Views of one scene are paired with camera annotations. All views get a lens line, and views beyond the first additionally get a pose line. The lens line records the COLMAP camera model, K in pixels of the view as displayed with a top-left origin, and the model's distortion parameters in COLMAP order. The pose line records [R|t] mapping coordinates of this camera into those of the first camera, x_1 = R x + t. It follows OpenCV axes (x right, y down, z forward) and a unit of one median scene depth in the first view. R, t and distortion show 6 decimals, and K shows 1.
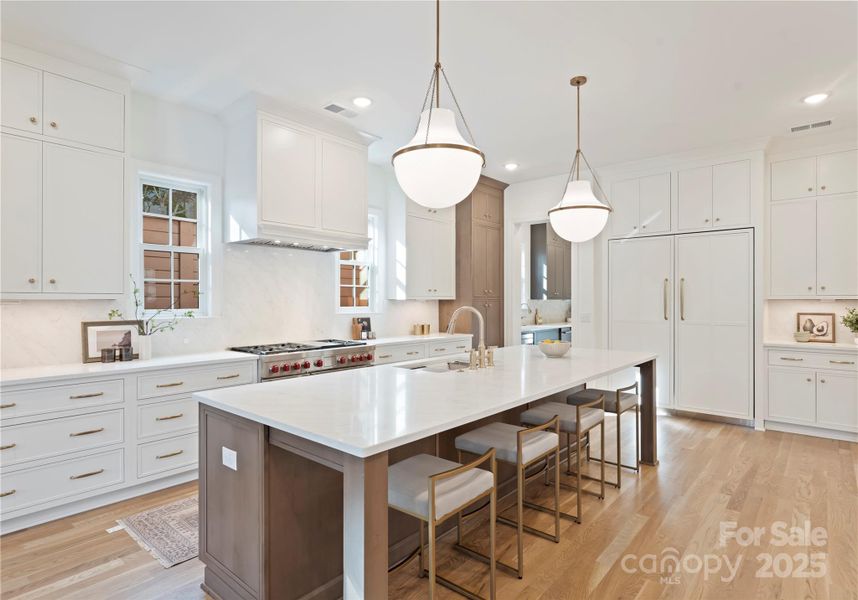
lens RADIAL K [[459.5, 0, 435.5], [0, 459.5, 301.4], [0, 0, 1]] dist [0.005026, -0.001512]
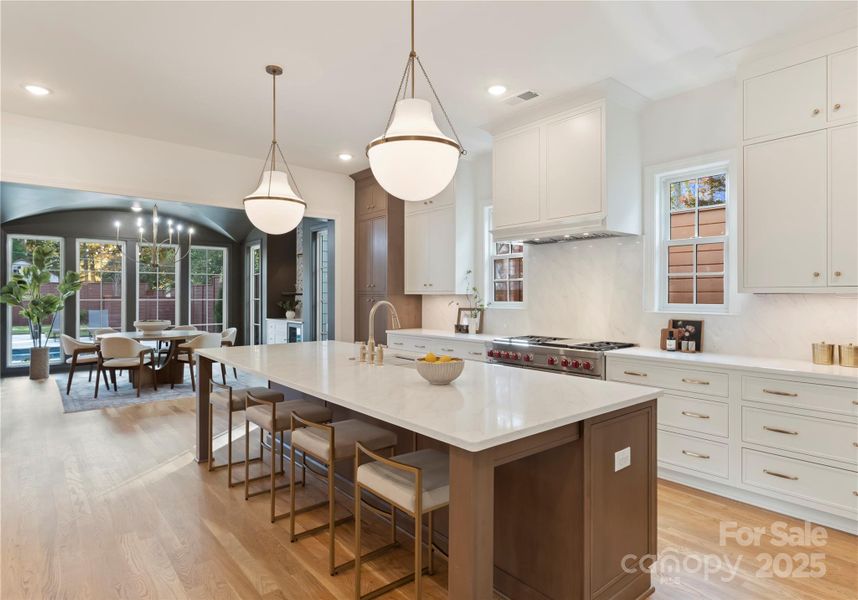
lens RADIAL K [[484.4, 0, 424.6], [0, 484.4, 294.3], [0, 0, 1]] dist [0.003107, -0.003168]
pose [[-0.183420, -0.000179, -0.983035, 0.657718], [-0.001118, 0.999999, 0.000027, -0.002973], [0.983034, 0.001104, -0.183420, 0.782195]]
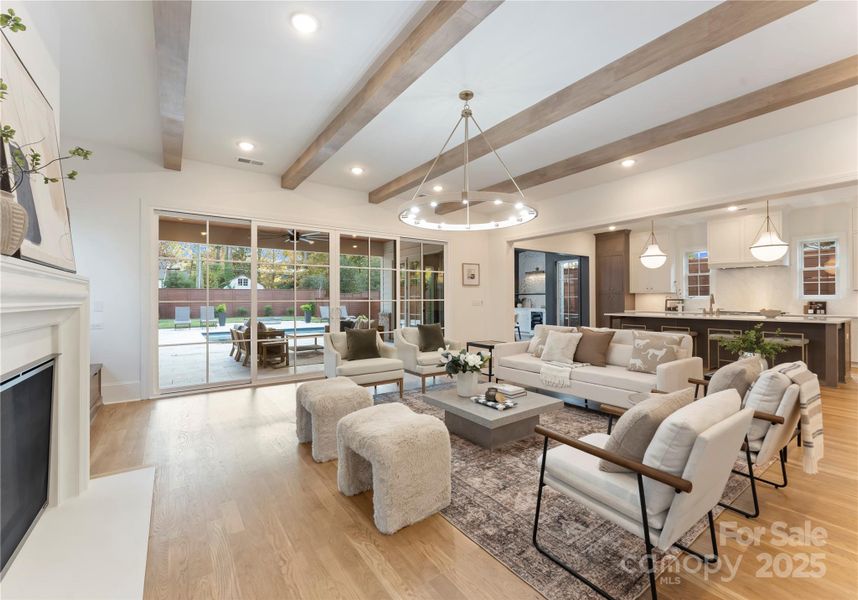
lens RADIAL K [[358.8, 0, 429.3], [0, 358.8, 296.6], [0, 0, 1]] dist [-0.001134, -0.000454]
pose [[-0.263301, -0.002801, -0.964710, 1.528913], [0.003195, 0.999988, -0.003775, 0.019175], [0.964708, -0.004076, -0.263289, -0.013769]]
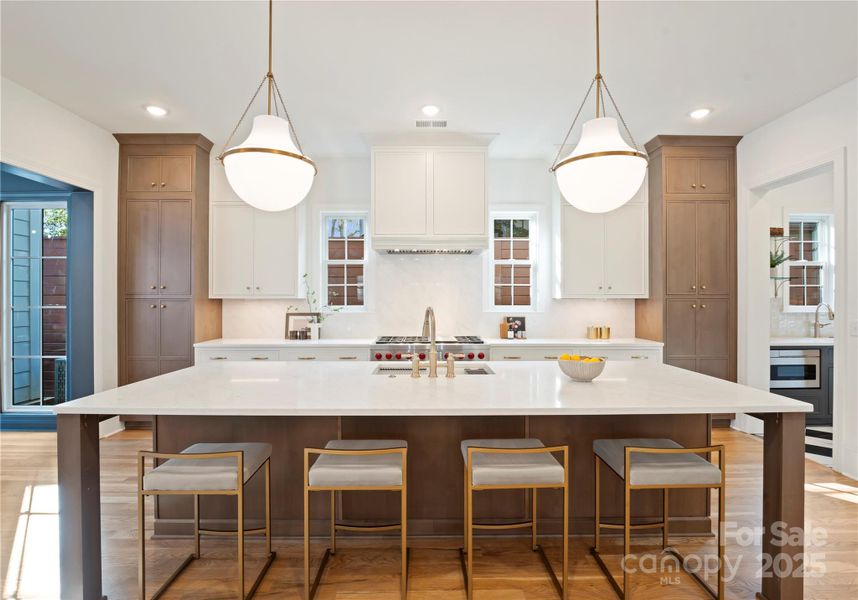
lens RADIAL K [[406.0, 0, 433.0], [0, 406.0, 303.4], [0, 0, 1]] dist [-0.023110, 0.002124]
pose [[0.653940, 0.005481, -0.756526, 0.408634], [-0.002004, 0.999983, 0.005513, 0.001740], [0.756543, -0.002089, 0.653940, 0.303661]]
